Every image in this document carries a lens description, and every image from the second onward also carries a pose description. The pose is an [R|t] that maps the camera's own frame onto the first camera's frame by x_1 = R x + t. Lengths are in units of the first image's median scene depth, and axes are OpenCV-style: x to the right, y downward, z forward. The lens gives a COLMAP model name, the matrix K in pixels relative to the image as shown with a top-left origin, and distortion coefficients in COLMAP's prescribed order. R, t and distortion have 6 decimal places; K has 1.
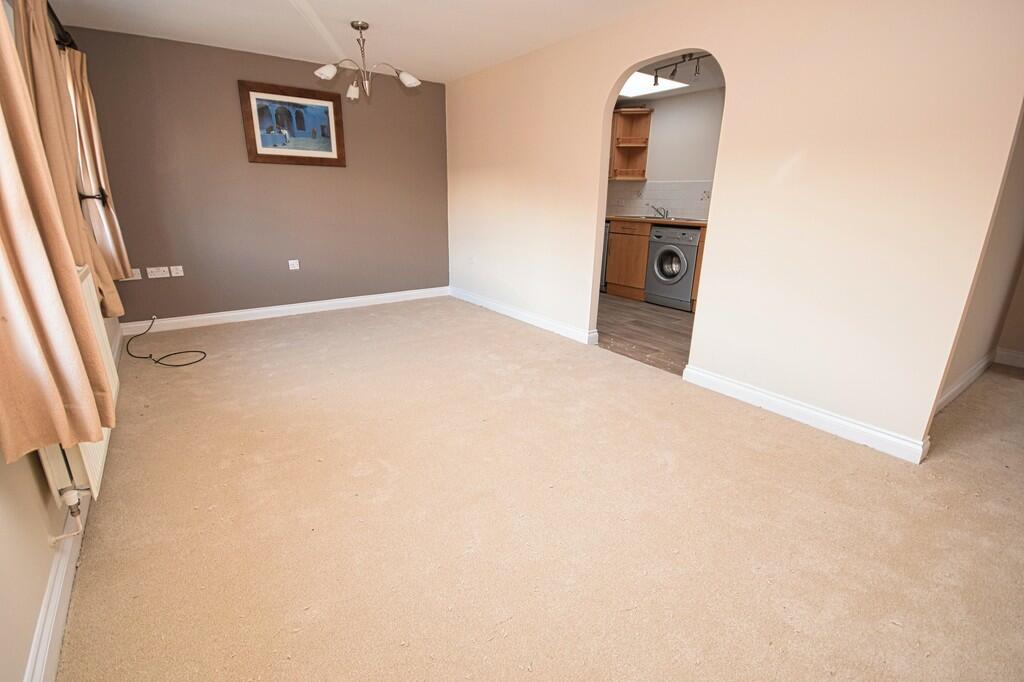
lens RADIAL K [[473.3, 0, 504.8], [0, 473.3, 343.6], [0, 0, 1]] dist [0.002057, -0.000473]
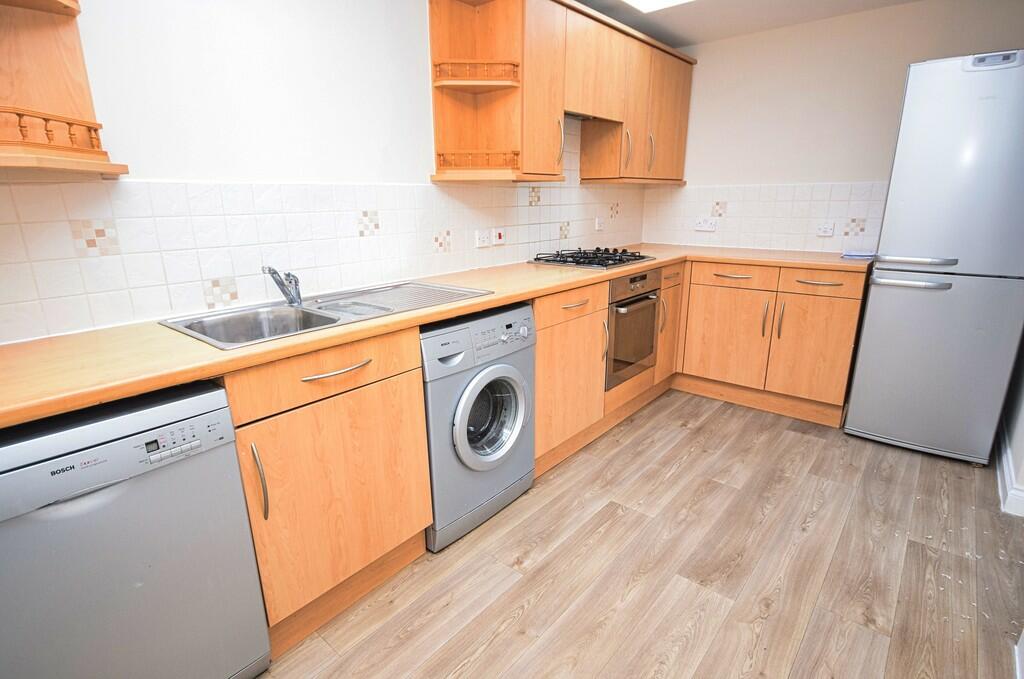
lens RADIAL K [[509.6, 0, 512.0], [0, 509.6, 339.5], [0, 0, 1]] dist [0.000744, -0.000077]
pose [[-0.246364, -0.265267, 0.932169, 0.003326], [0.302018, 0.892909, 0.333915, -0.330201], [-0.920918, 0.363796, -0.139865, 0.986791]]
